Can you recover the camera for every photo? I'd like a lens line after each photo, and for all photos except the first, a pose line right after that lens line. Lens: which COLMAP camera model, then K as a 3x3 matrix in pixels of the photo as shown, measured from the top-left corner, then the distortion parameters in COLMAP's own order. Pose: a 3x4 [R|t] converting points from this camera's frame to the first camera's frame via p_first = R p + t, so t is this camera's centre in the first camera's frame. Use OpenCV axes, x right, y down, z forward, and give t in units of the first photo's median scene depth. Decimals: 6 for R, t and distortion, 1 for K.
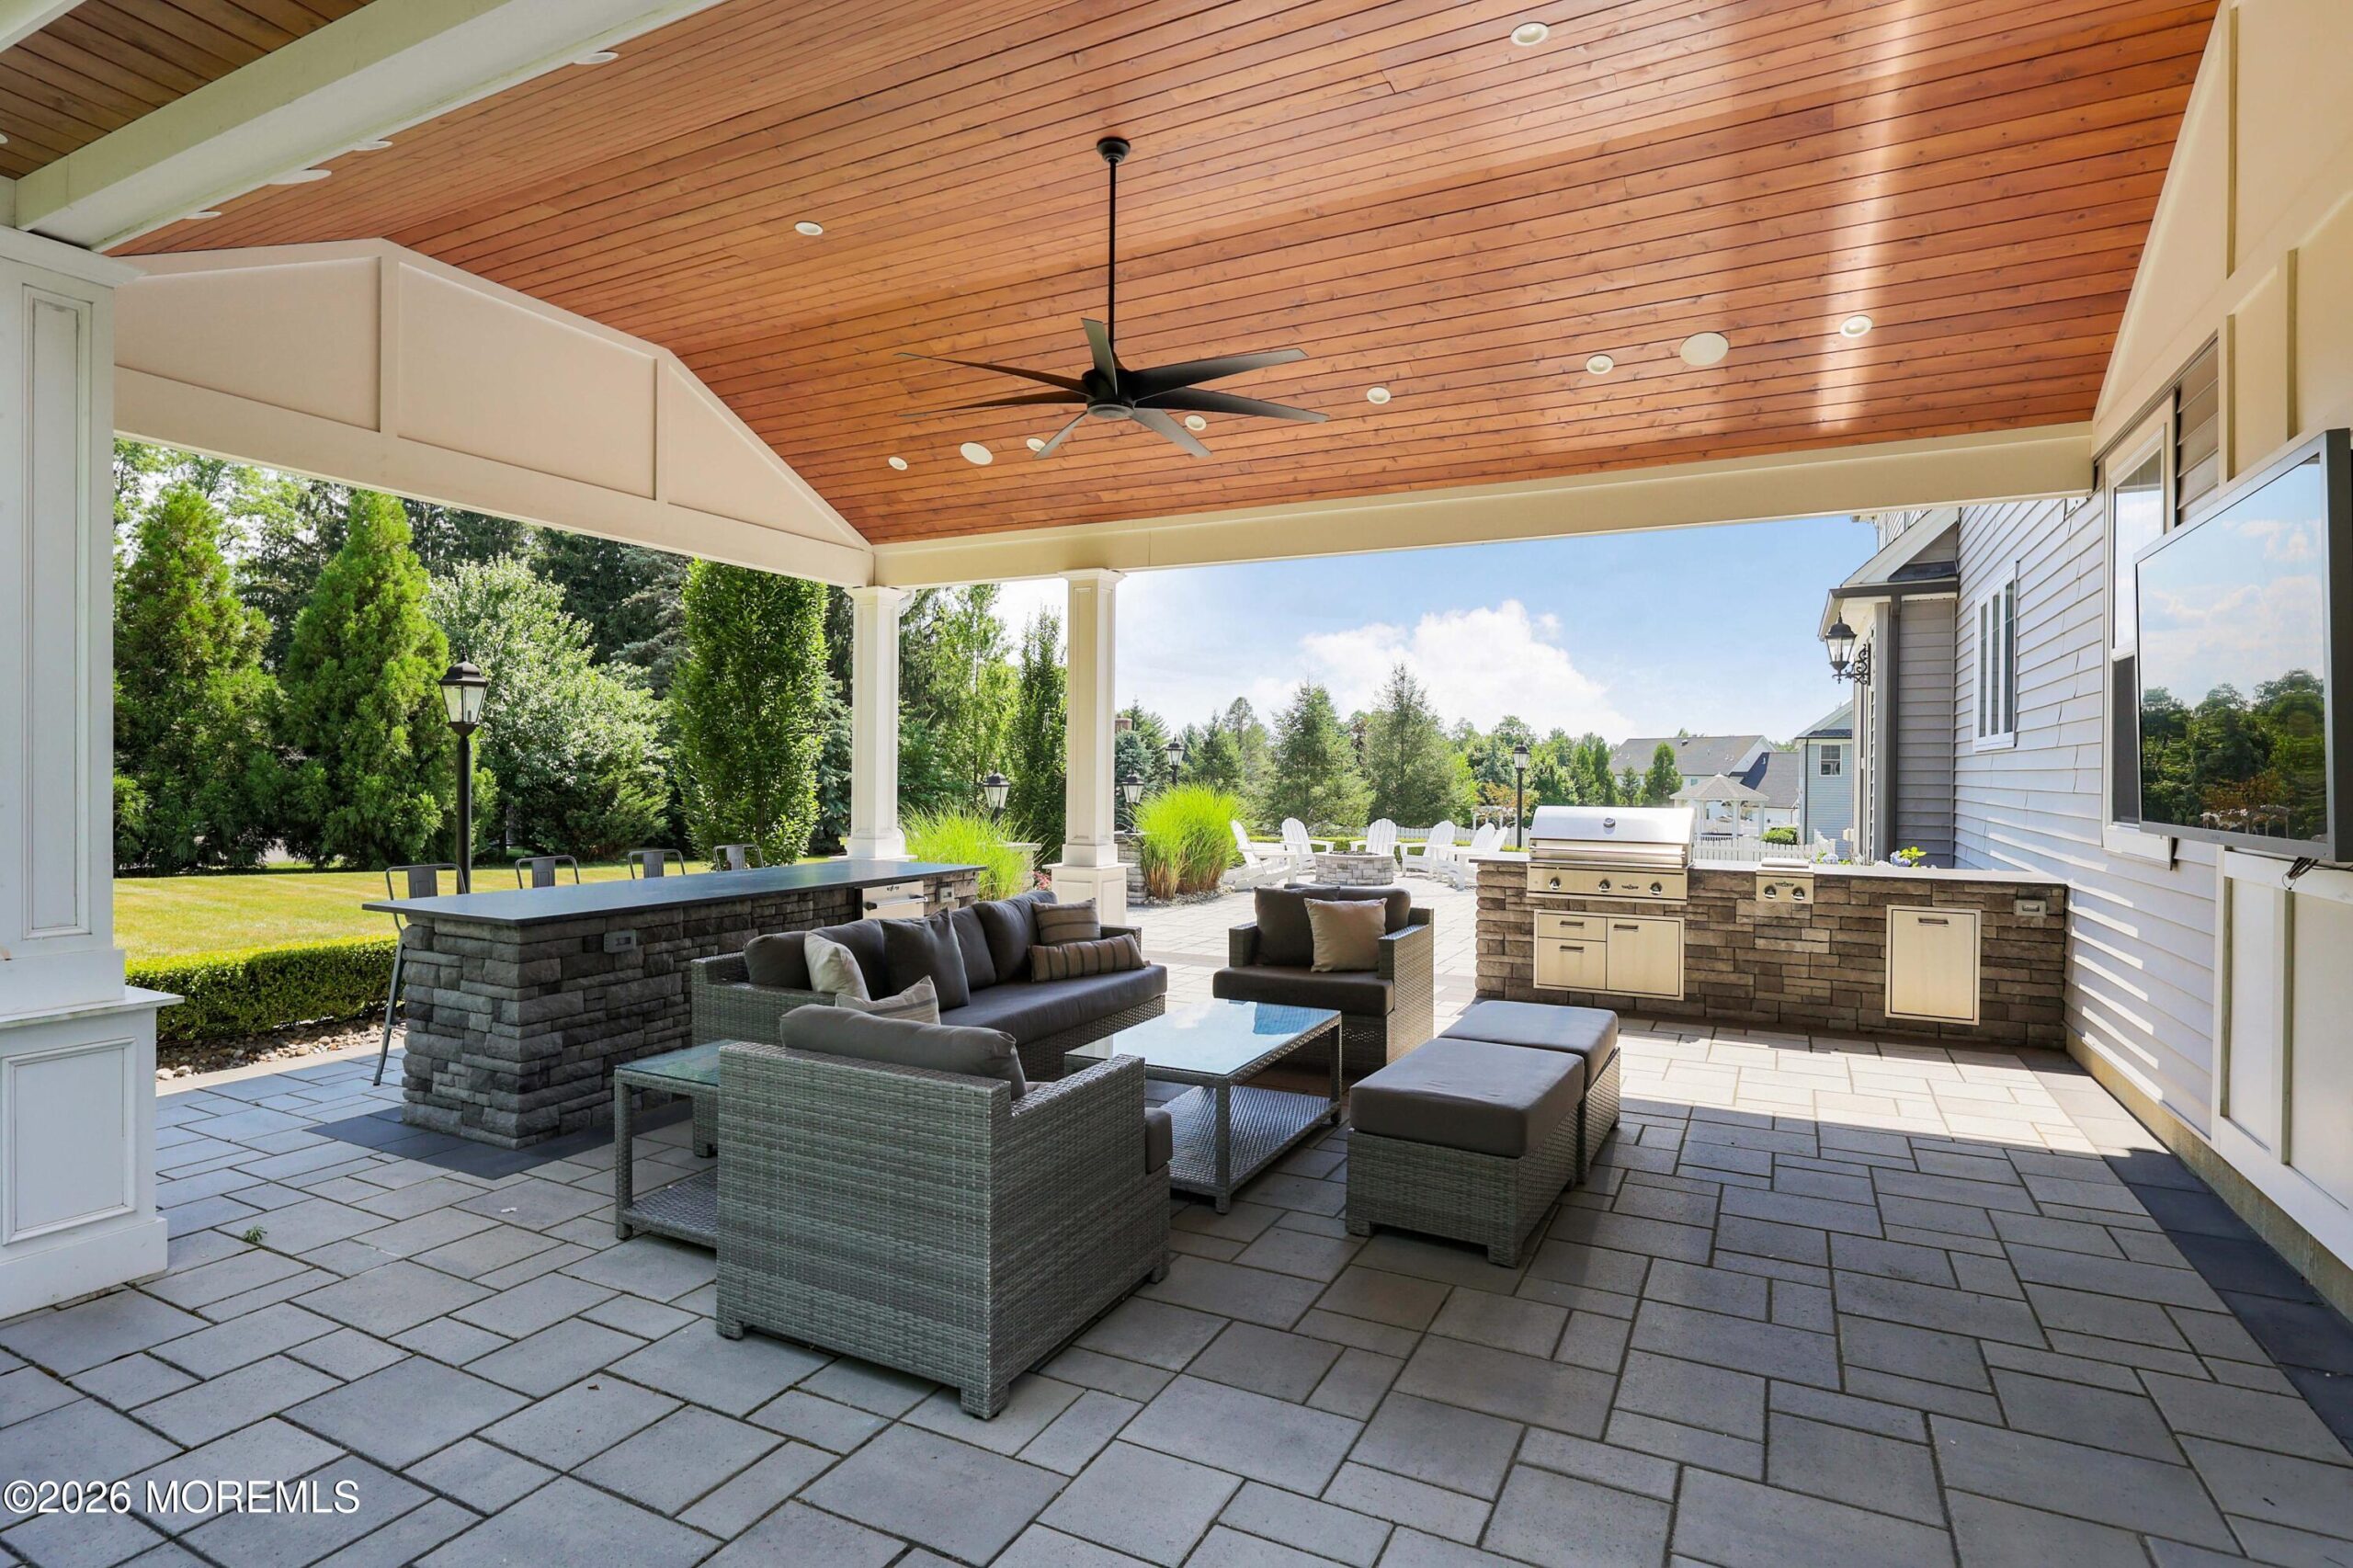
lens RADIAL K [[1197.9, 0, 1243.5], [0, 1197.9, 779.3], [0, 0, 1]] dist [-0.046524, -0.002420]
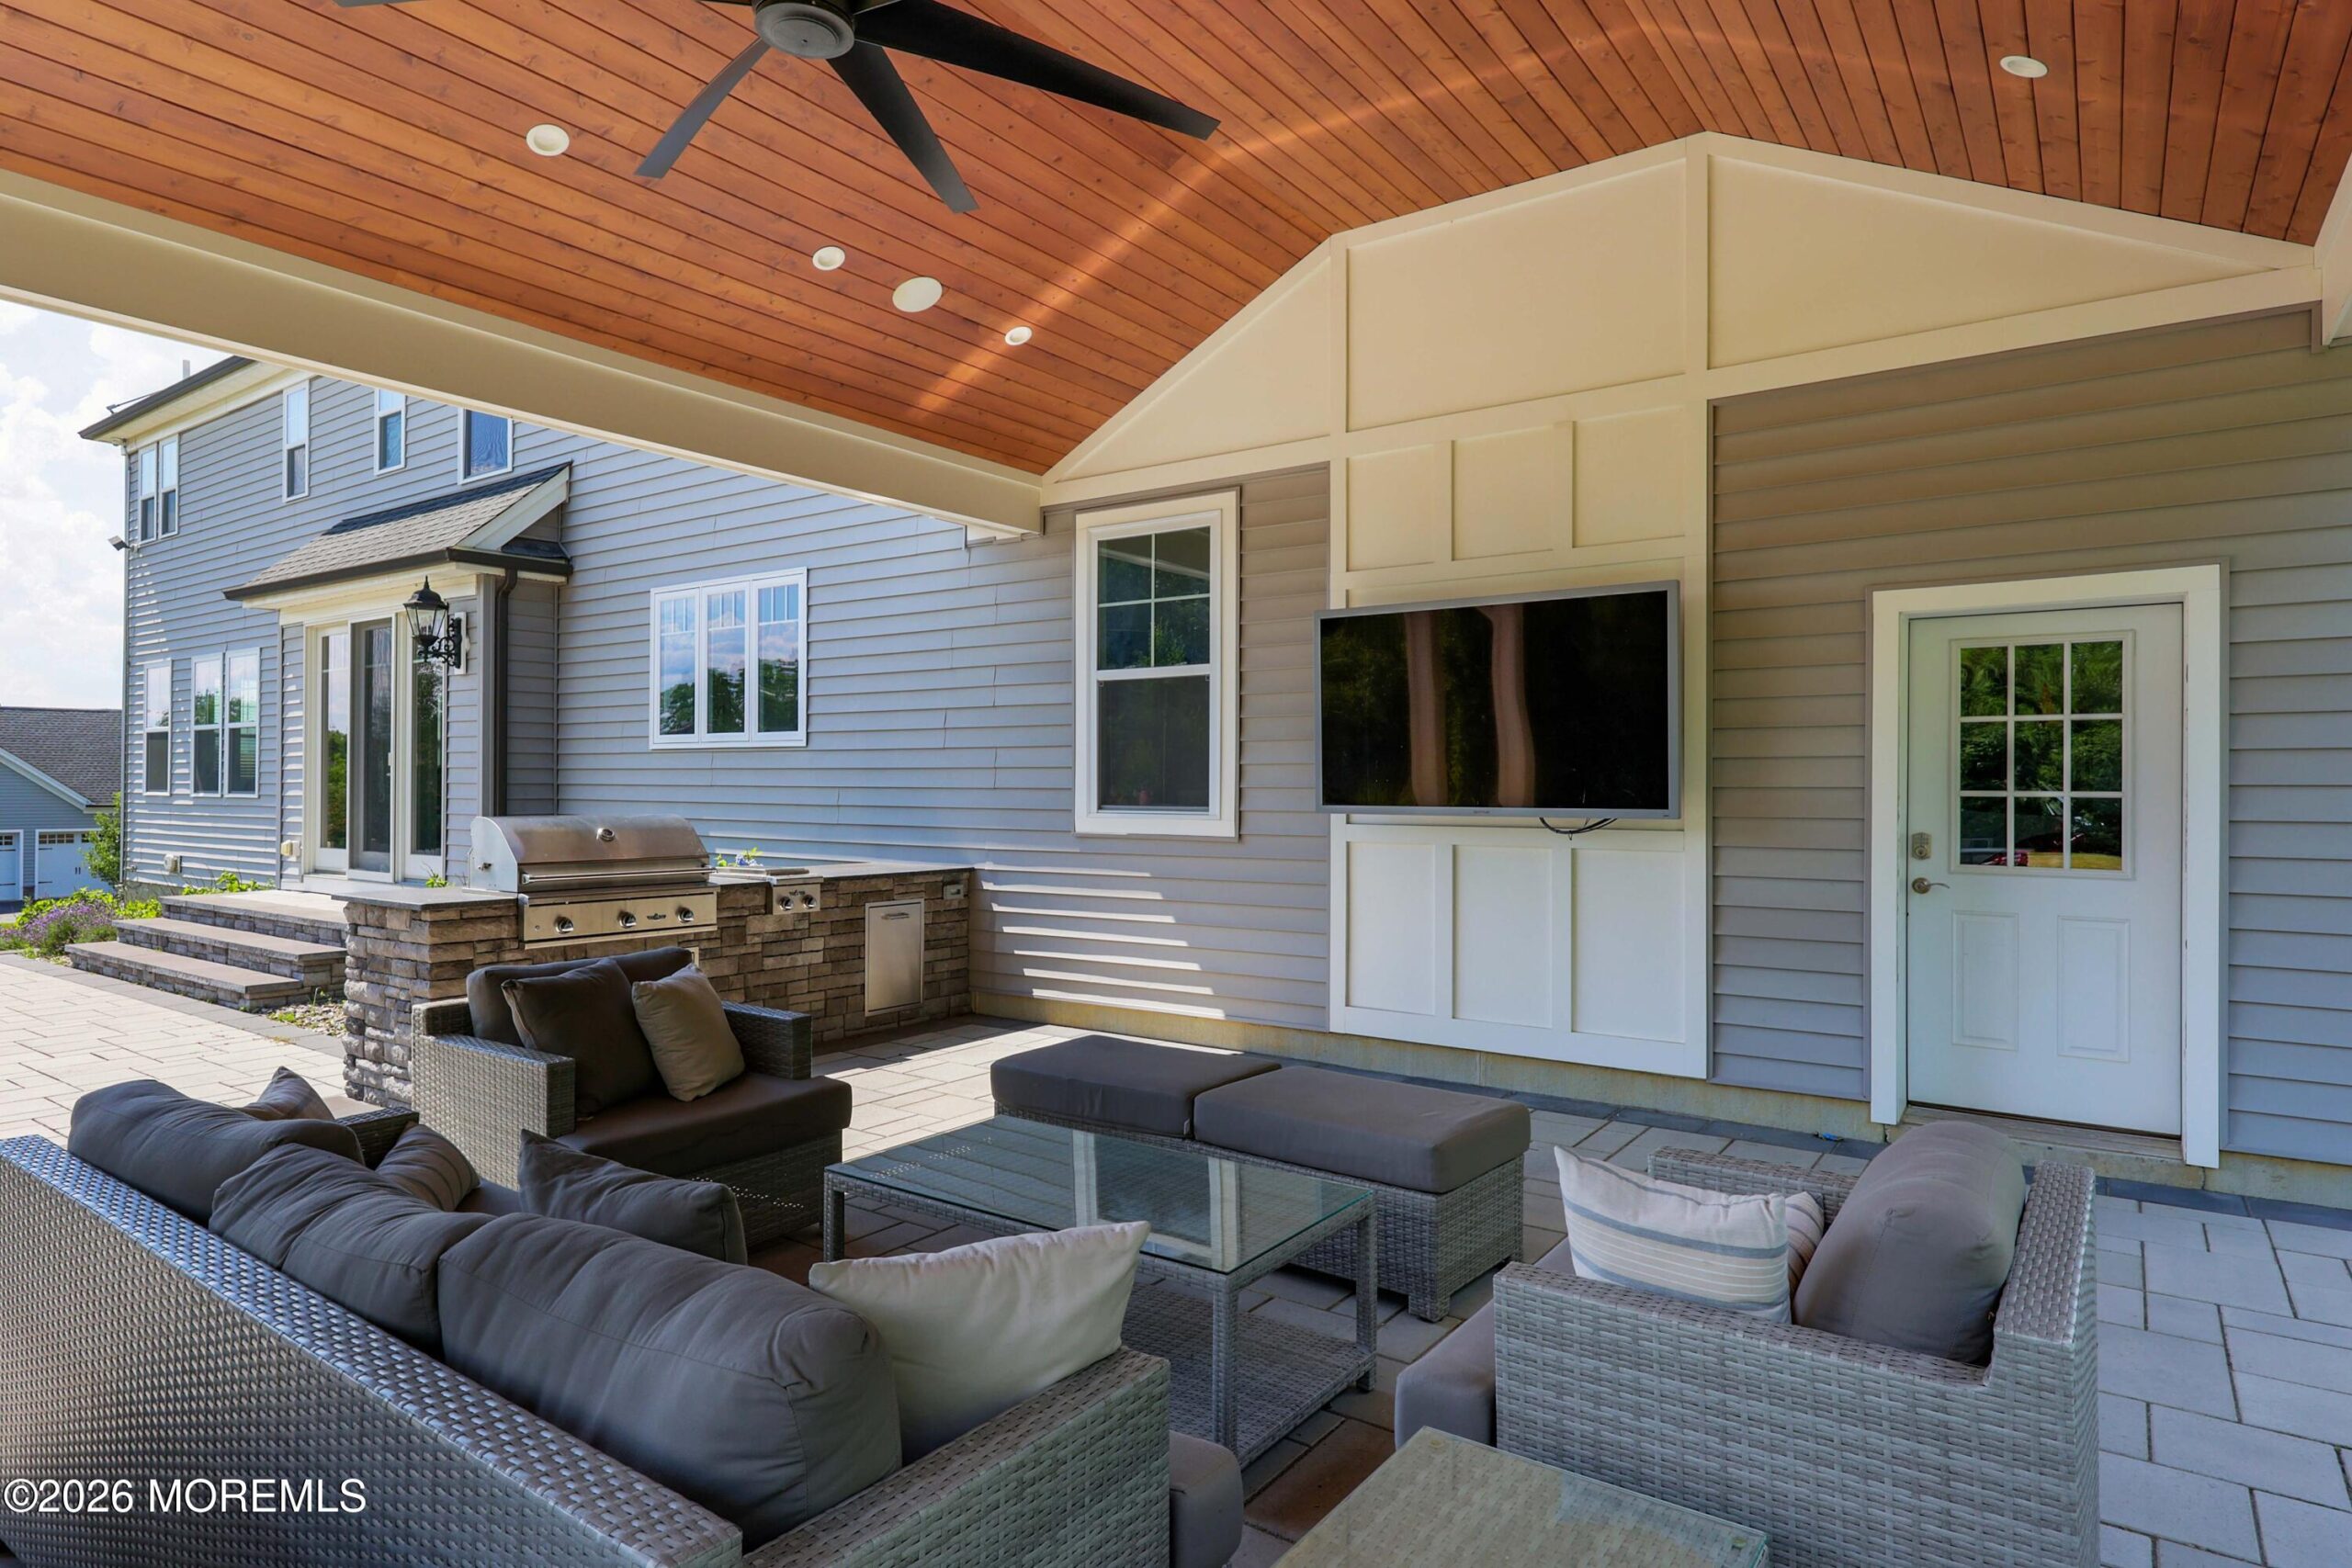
lens RADIAL K [[1255.4, 0, 1192.3], [0, 1255.4, 785.0], [0, 0, 1]] dist [-0.007770, -0.001122]
pose [[0.174792, -0.008947, 0.984565, -0.428505], [0.004914, 0.999954, 0.008215, 0.000292], [-0.984593, 0.003402, 0.174828, 0.536230]]
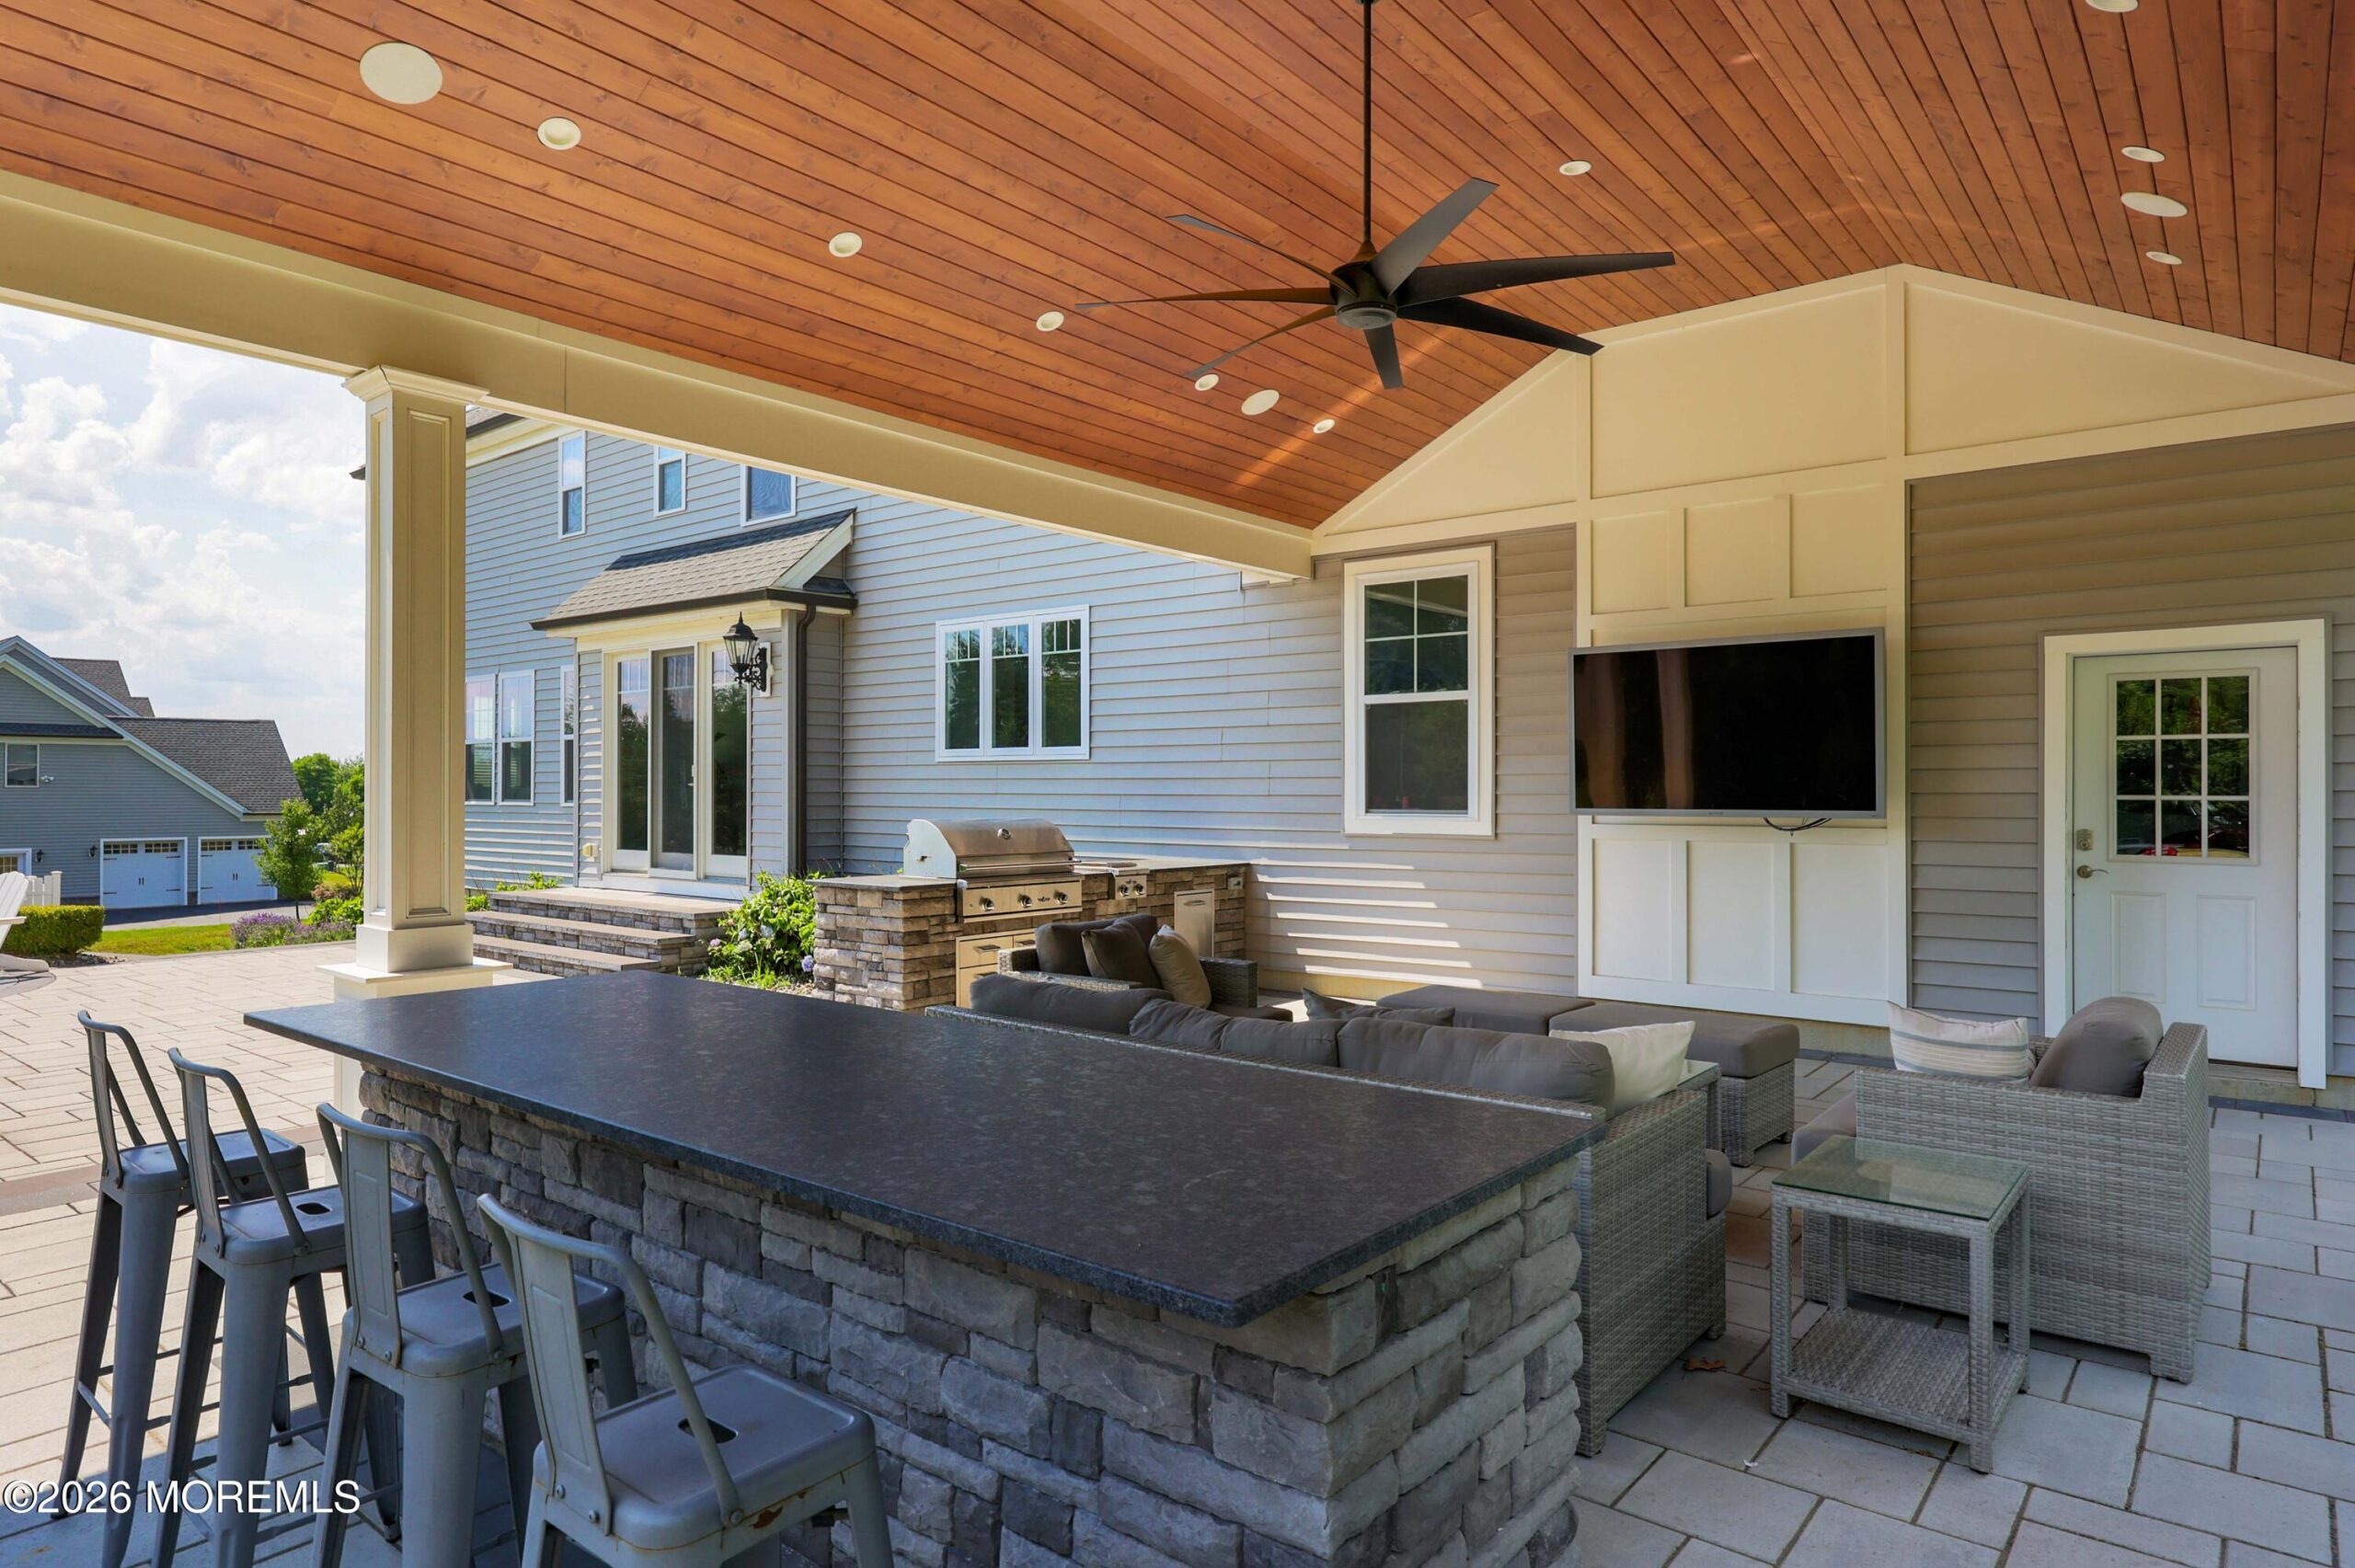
lens RADIAL K [[1297.8, 0, 1232.9], [0, 1297.8, 787.2], [0, 0, 1]] dist [-0.010118, 0.000214]
pose [[0.219910, -0.007609, 0.975490, -0.690365], [0.008755, 0.999945, 0.005826, -0.005115], [-0.975481, 0.007260, 0.219965, 0.643541]]
